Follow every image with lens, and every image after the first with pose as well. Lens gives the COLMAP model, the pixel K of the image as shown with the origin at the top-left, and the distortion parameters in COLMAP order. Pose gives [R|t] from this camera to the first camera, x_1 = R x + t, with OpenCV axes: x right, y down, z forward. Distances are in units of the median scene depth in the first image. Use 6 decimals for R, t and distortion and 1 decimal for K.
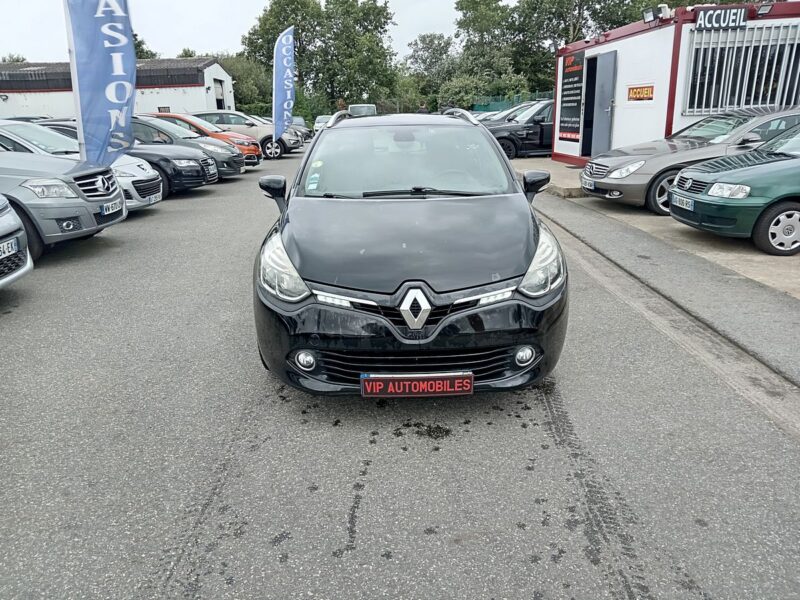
lens RADIAL K [[592.1, 0, 395.8], [0, 592.1, 308.1], [0, 0, 1]] dist [-0.008918, 0.002234]
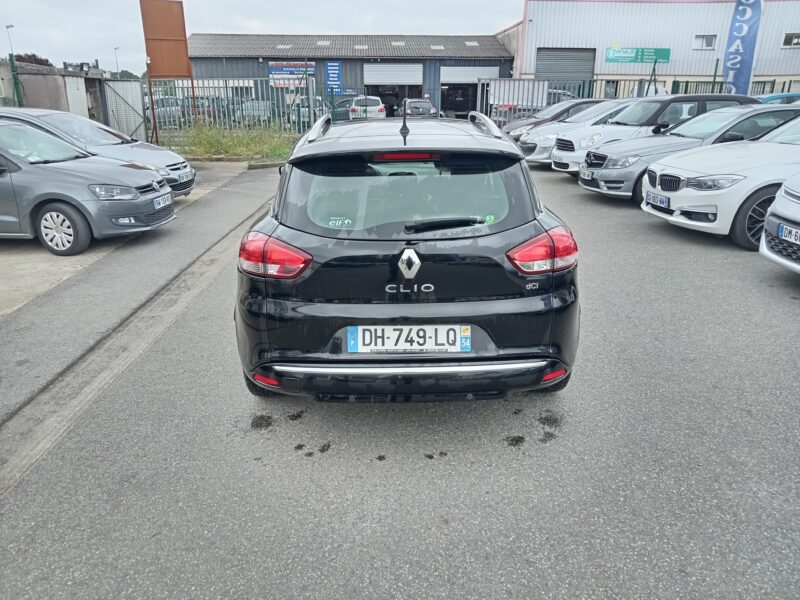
lens RADIAL K [[594.2, 0, 393.2], [0, 594.2, 301.2], [0, 0, 1]] dist [0.005610, -0.039083]
pose [[-0.999324, 0.028649, 0.023026, 0.002824], [0.036743, 0.794970, 0.605535, -0.283774], [-0.000957, 0.605972, -0.795486, 0.819941]]
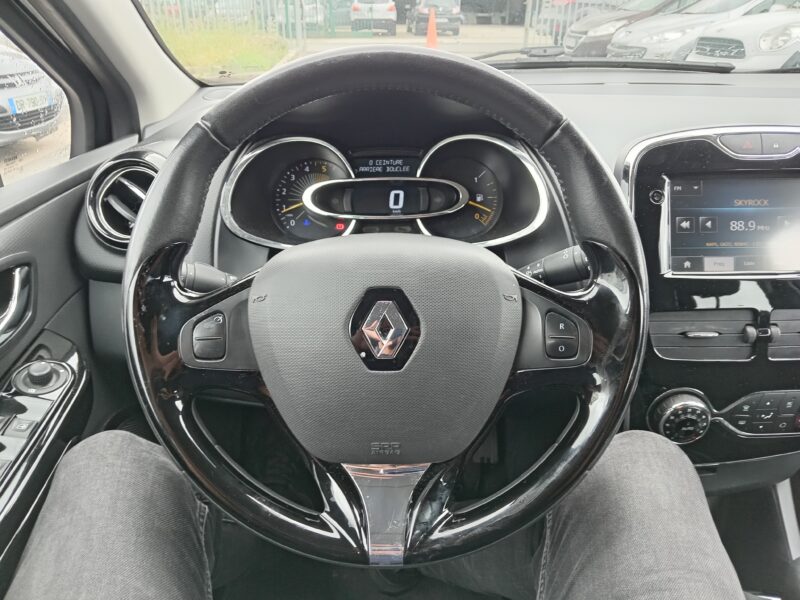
lens RADIAL K [[594.2, 0, 393.2], [0, 594.2, 301.2], [0, 0, 1]] dist [0.005610, -0.039083]
pose [[-0.999424, 0.015855, 0.029996, 0.036970], [0.032358, 0.711296, 0.702147, -0.102666], [-0.010204, 0.702714, -0.711400, 0.422815]]
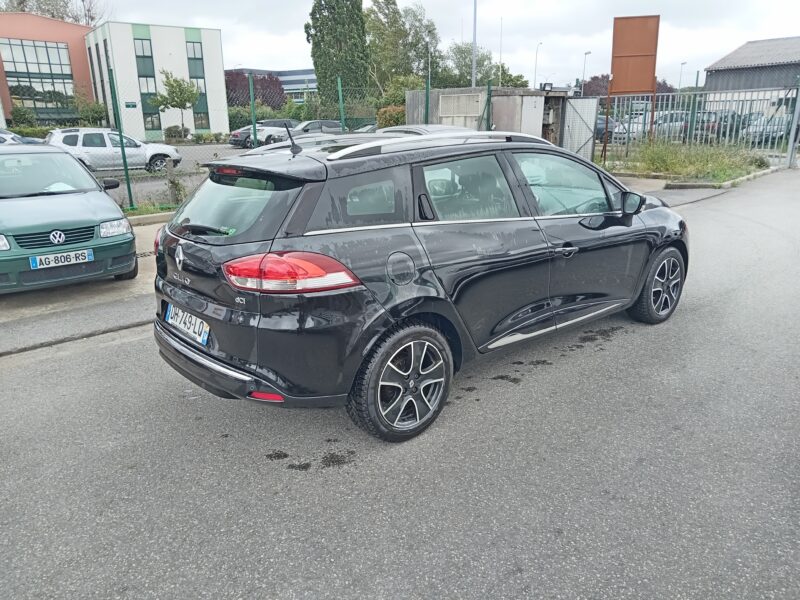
lens RADIAL K [[594.2, 0, 393.2], [0, 594.2, 301.2], [0, 0, 1]] dist [0.005610, -0.039083]
pose [[-0.630552, -0.181449, 0.754639, -0.276824], [0.286046, 0.849521, 0.443274, -0.233523], [-0.721514, 0.495369, -0.483764, 0.700264]]
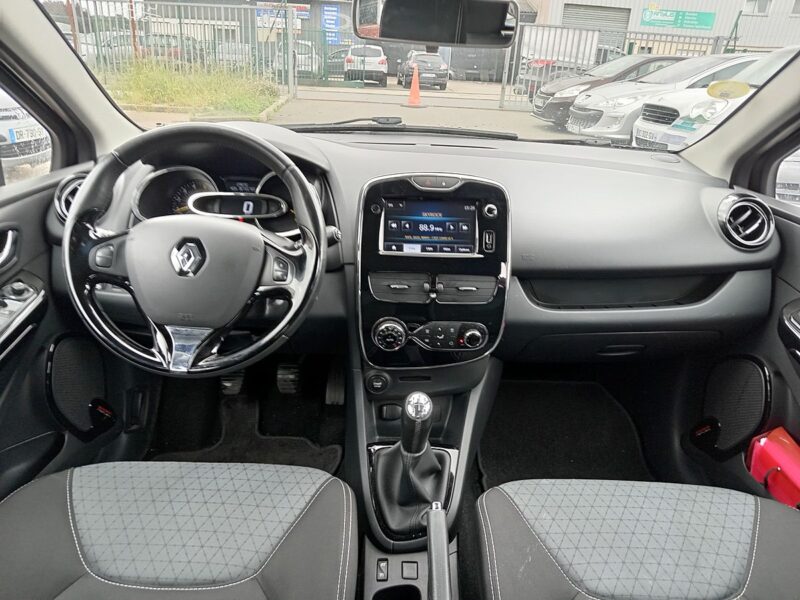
lens RADIAL K [[589.0, 0, 394.2], [0, 589.0, 299.4], [0, 0, 1]] dist [0.005813, -0.002035]
pose [[-0.999611, -0.027084, 0.006727, 0.009772], [-0.016241, 0.760601, 0.649017, -0.122479], [-0.022694, 0.648655, -0.760744, 0.461244]]
